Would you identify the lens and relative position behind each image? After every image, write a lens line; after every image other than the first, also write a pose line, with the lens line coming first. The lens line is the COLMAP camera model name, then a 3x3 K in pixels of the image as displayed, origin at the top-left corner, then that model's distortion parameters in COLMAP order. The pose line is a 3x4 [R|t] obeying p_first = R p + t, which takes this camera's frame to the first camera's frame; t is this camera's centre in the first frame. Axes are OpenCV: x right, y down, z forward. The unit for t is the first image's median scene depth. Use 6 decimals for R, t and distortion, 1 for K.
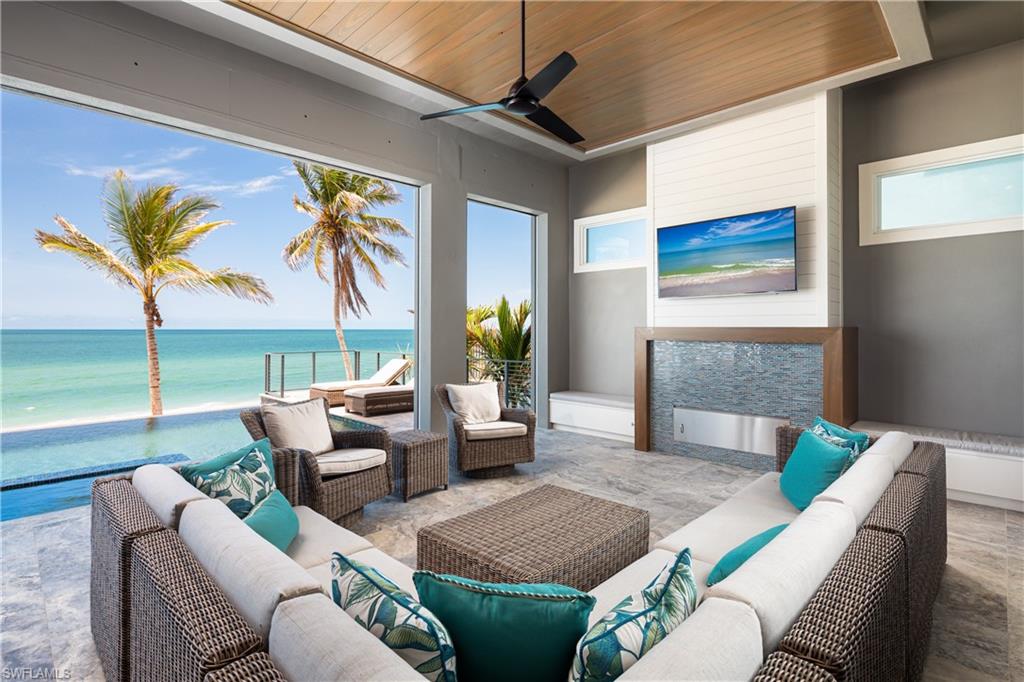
lens RADIAL K [[500.2, 0, 515.4], [0, 500.2, 321.2], [0, 0, 1]] dist [-0.007496, -0.002811]
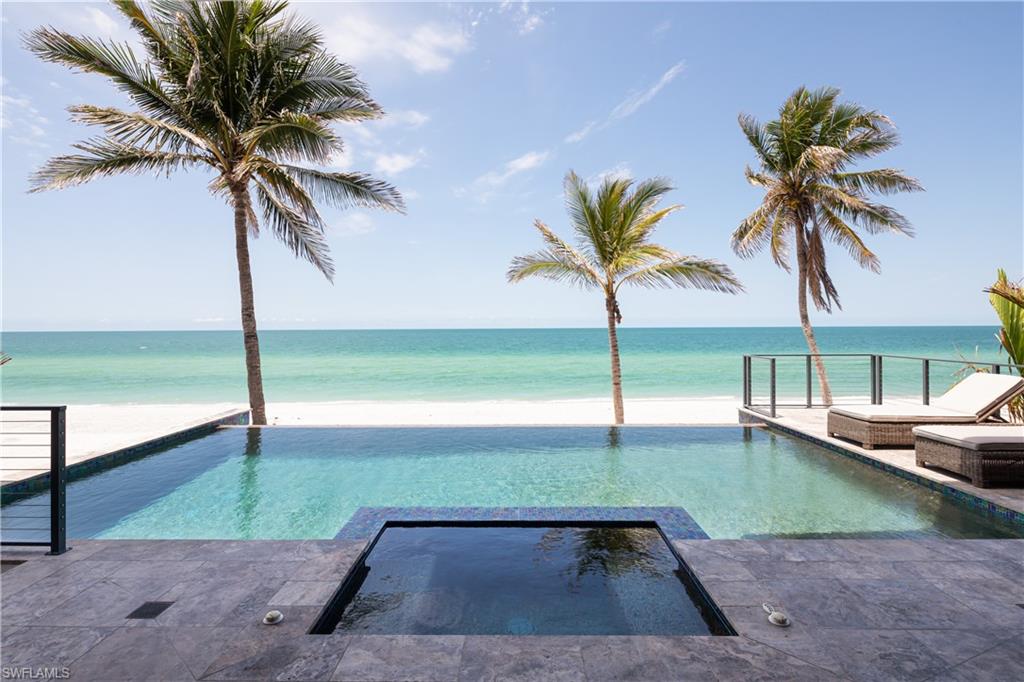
lens RADIAL K [[500.2, 0, 494.3], [0, 500.2, 330.4], [0, 0, 1]] dist [-0.007496, -0.002811]
pose [[0.670759, -0.001738, -0.741673, -0.145139], [0.019139, 0.999705, 0.014967, 0.005082], [0.741428, -0.024234, 0.670595, 0.150797]]
